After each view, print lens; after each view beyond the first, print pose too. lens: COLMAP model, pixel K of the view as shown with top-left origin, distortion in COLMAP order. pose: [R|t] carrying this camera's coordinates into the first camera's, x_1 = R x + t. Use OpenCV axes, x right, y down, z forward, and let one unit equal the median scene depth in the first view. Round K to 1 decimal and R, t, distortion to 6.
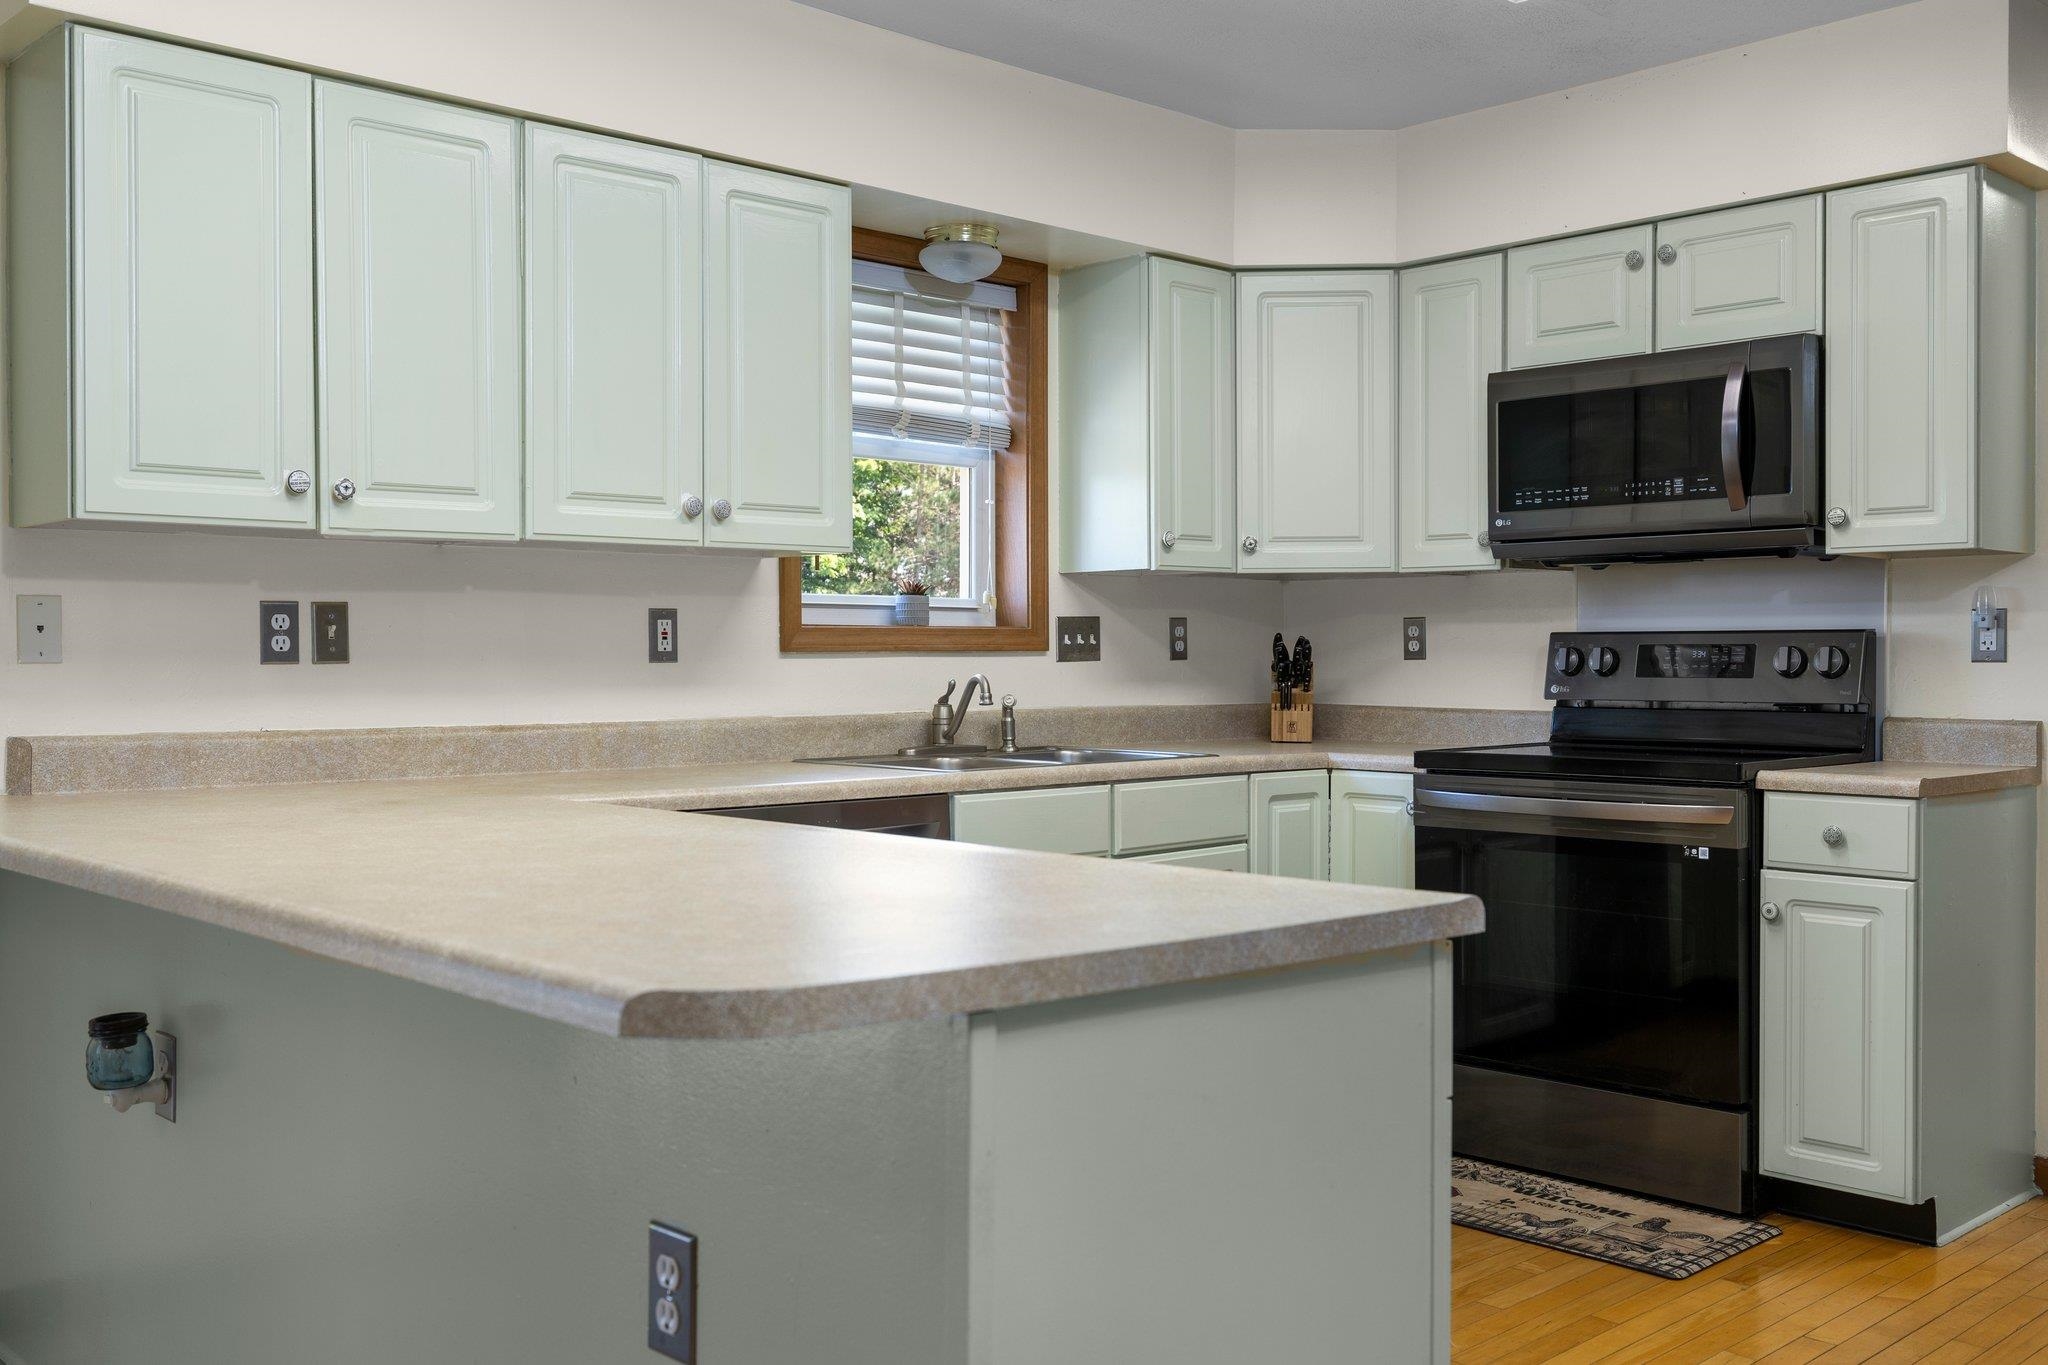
lens RADIAL K [[1885.9, 0, 1021.1], [0, 1885.9, 671.3], [0, 0, 1]] dist [0.012201, 0.000000]
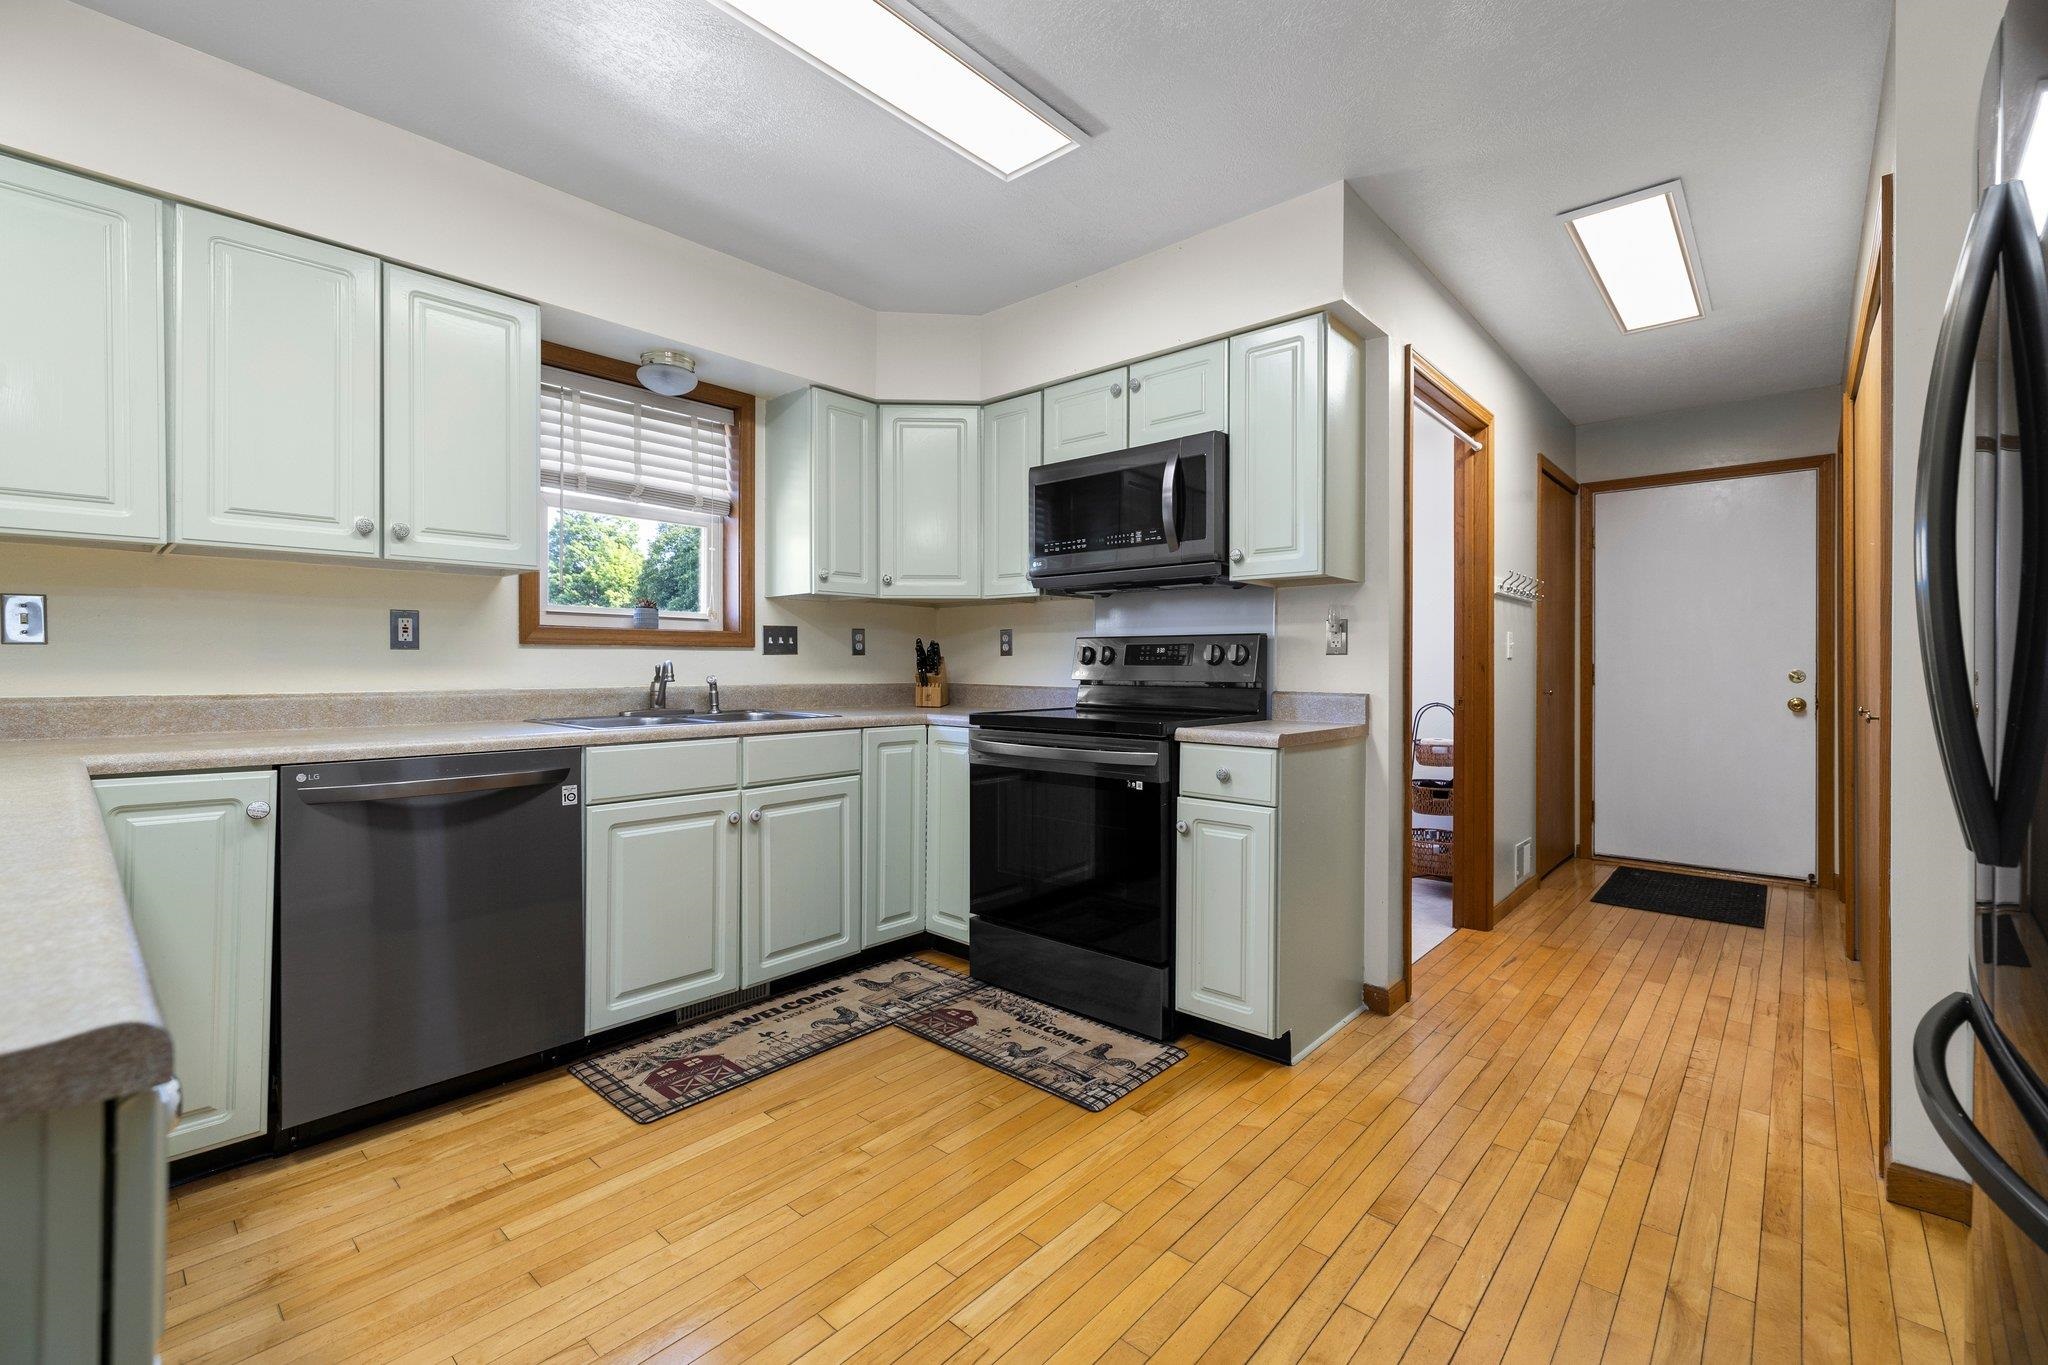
lens RADIAL K [[865.2, 0, 1021.3], [0, 865.2, 668.0], [0, 0, 1]] dist [0.003381, 0.000172]
pose [[0.996714, 0.004417, 0.080875, 0.196318], [-0.003973, 0.999976, -0.005656, 0.010188], [-0.080898, 0.005316, 0.996708, 0.317572]]
